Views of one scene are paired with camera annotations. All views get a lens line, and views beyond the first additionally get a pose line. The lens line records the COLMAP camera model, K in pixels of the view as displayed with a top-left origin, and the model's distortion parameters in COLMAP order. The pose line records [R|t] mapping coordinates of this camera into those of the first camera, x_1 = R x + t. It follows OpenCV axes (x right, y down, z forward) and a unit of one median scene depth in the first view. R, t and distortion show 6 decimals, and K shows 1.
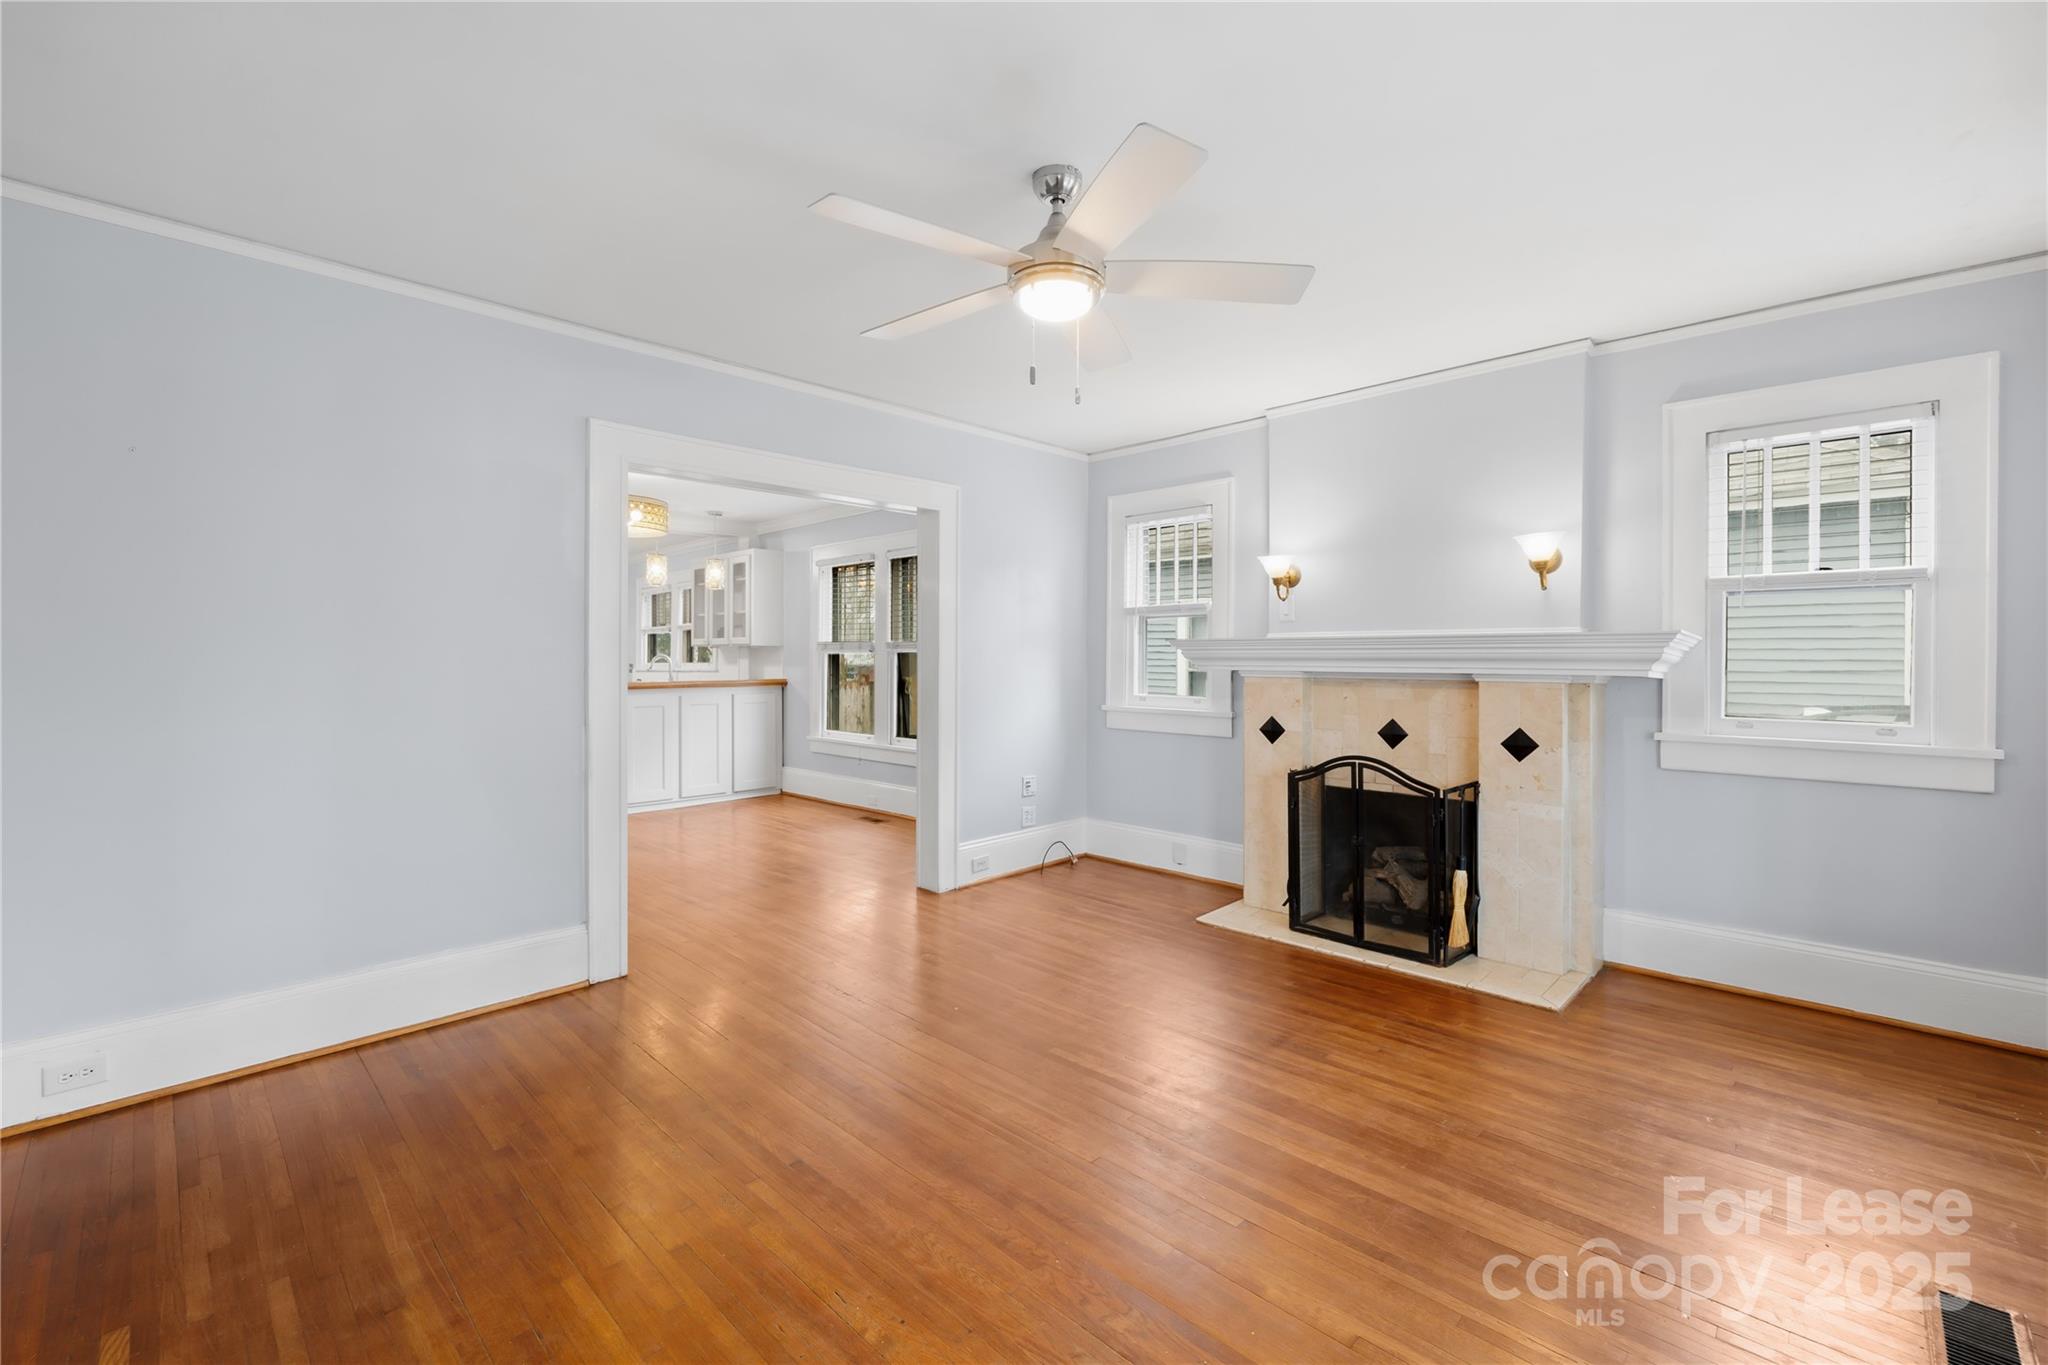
lens RADIAL K [[880.7, 0, 996.6], [0, 880.7, 657.1], [0, 0, 1]] dist [0.002005, 0.000289]
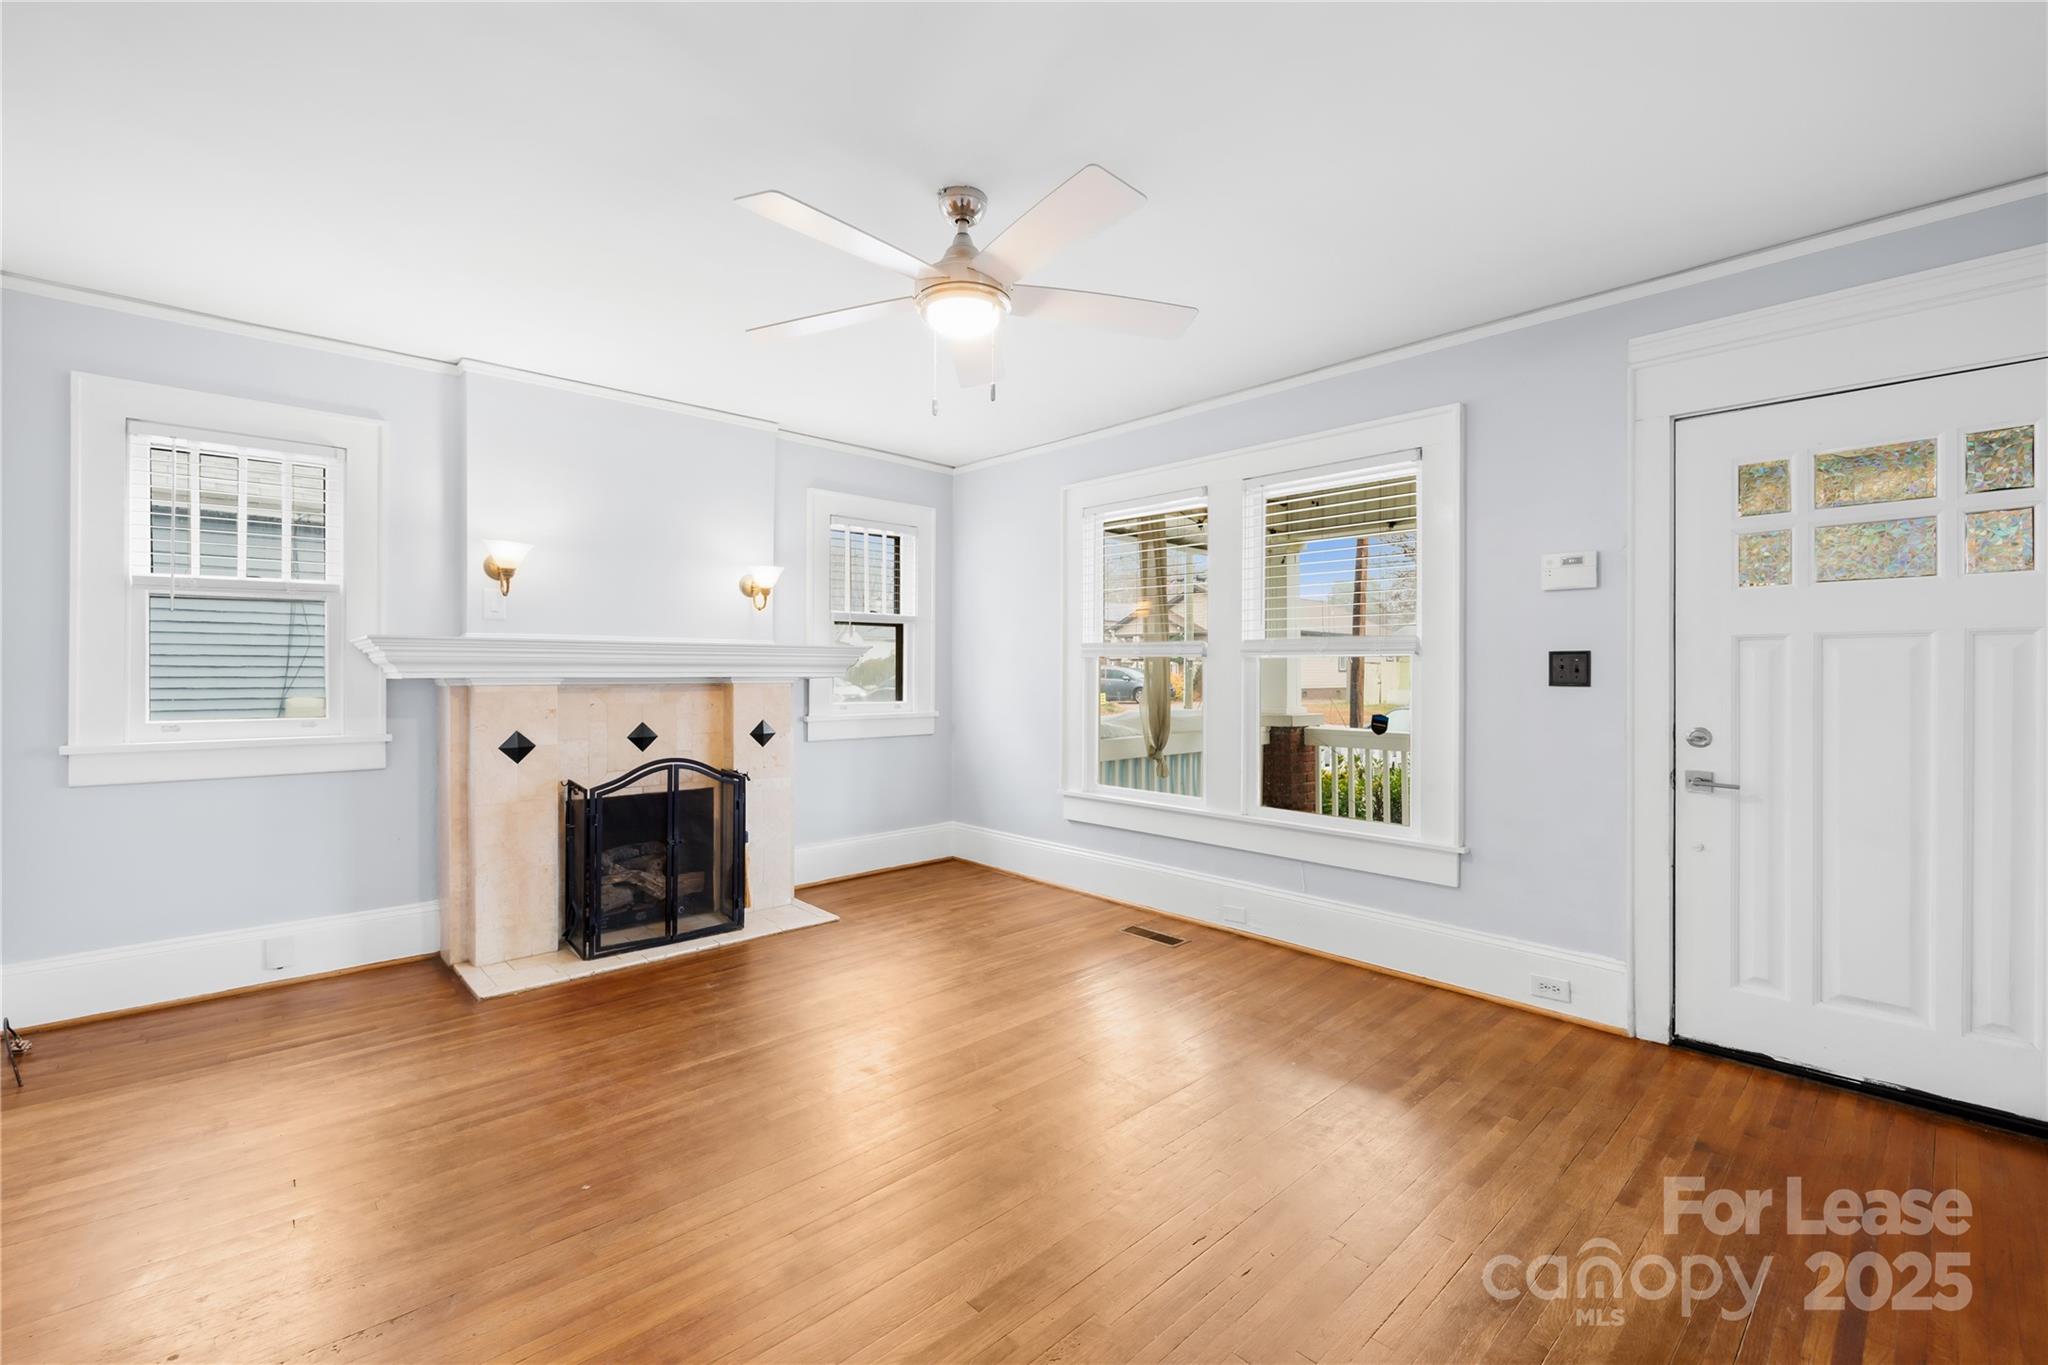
lens RADIAL K [[880.7, 0, 1018.9], [0, 880.7, 675.5], [0, 0, 1]] dist [0.002005, 0.000289]
pose [[0.025022, -0.010496, 0.999632, -0.553578], [-0.004475, 0.999934, 0.010612, 0.001922], [-0.999677, -0.004738, 0.024974, 0.516007]]
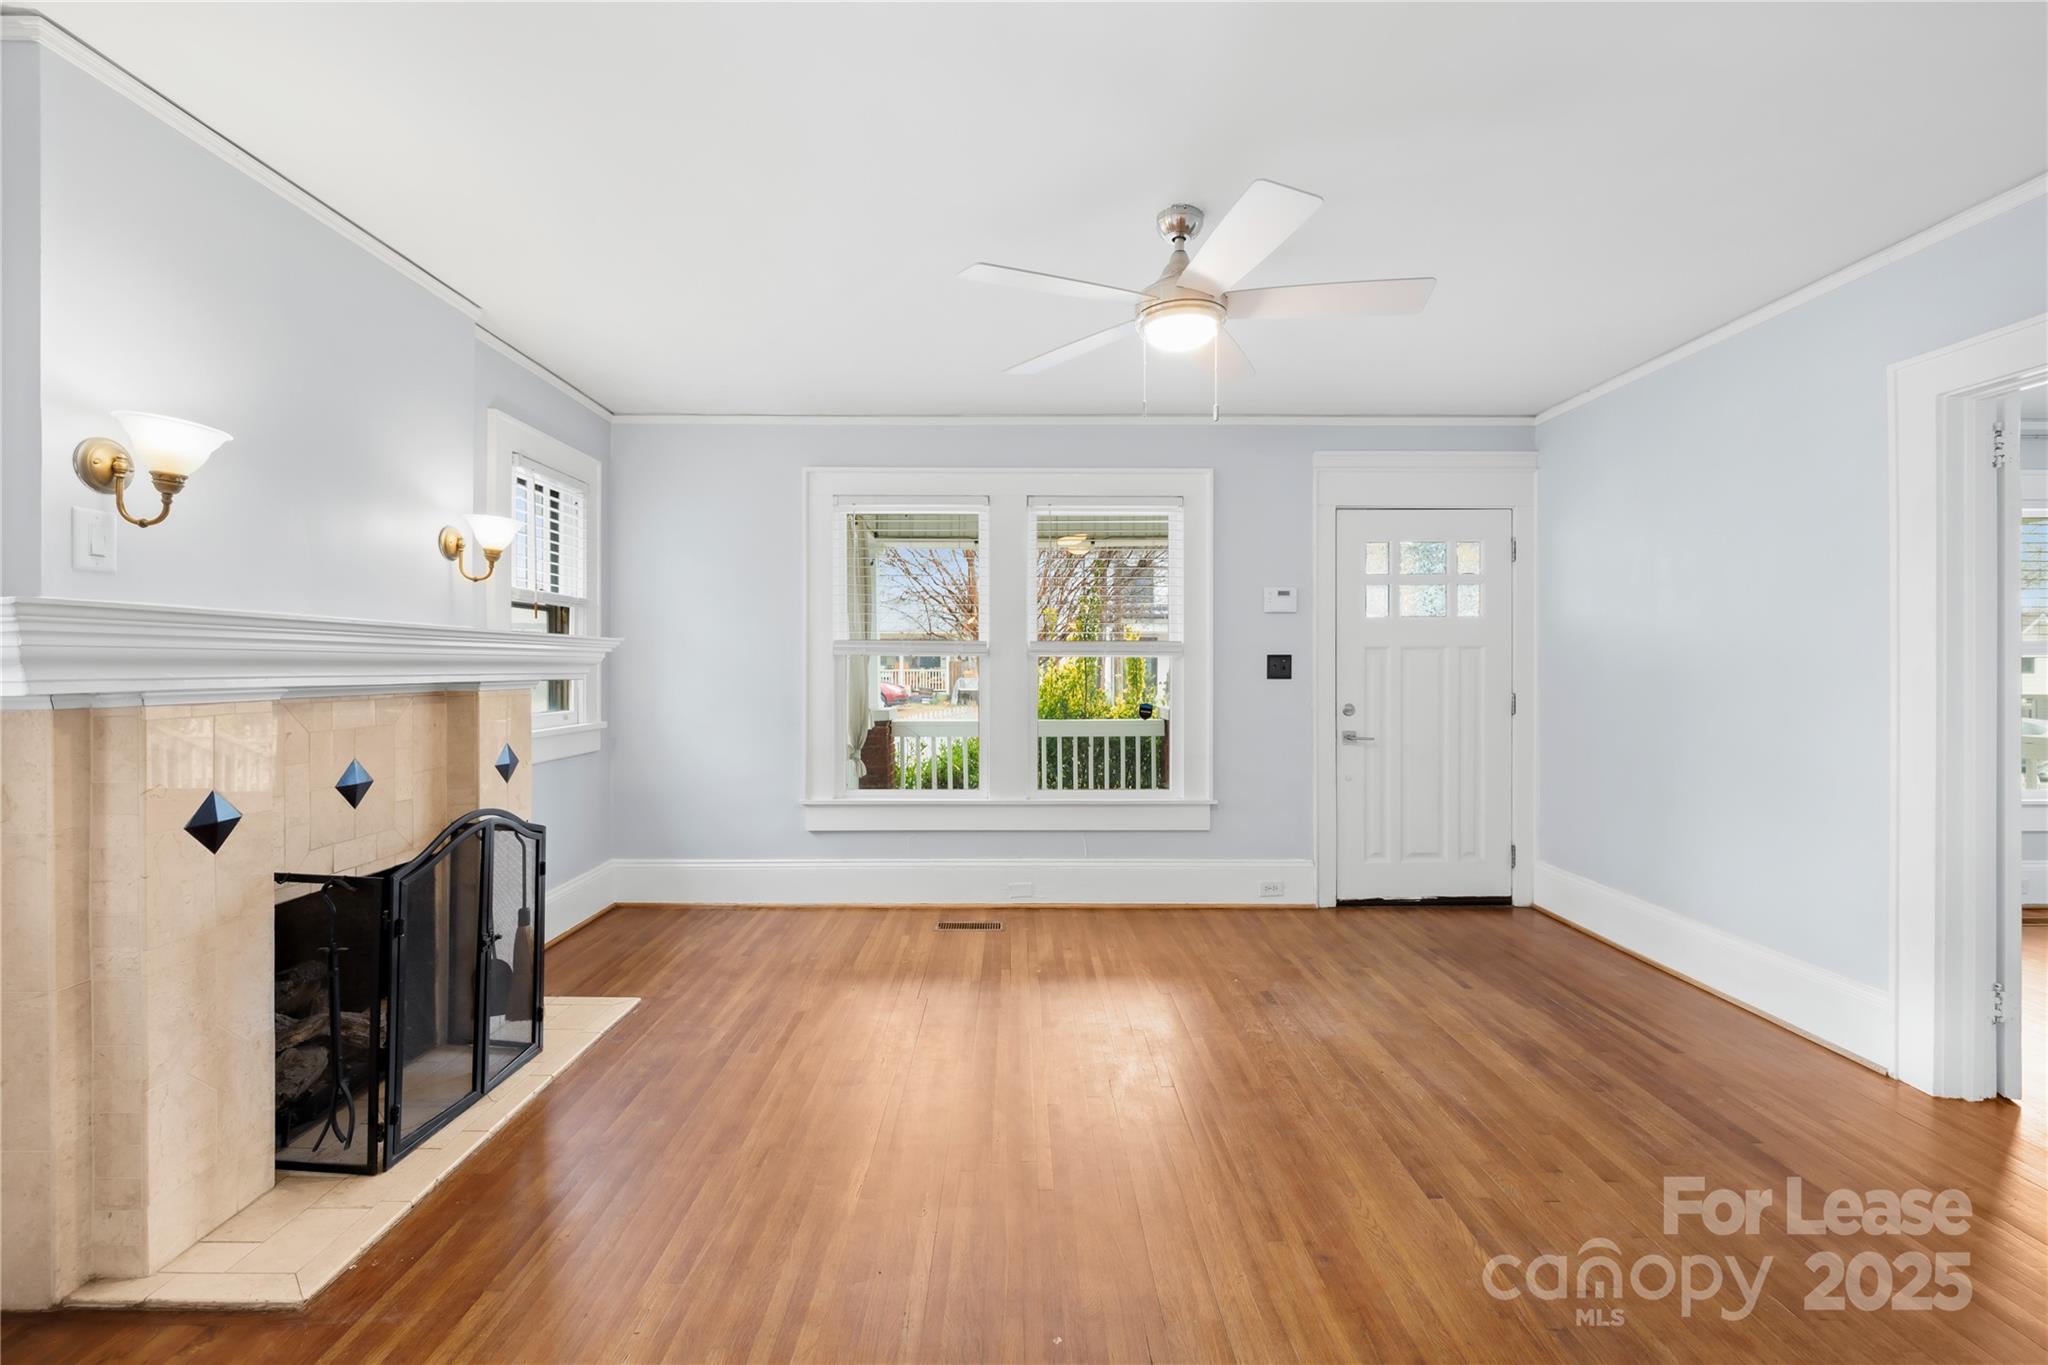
lens RADIAL K [[880.7, 0, 1020.7], [0, 880.7, 668.2], [0, 0, 1]] dist [0.002005, 0.000289]
pose [[-0.729794, -0.006146, 0.683639, -0.301078], [-0.005233, 0.999981, 0.003403, 0.001647], [-0.683647, -0.001094, -0.729812, 1.095539]]
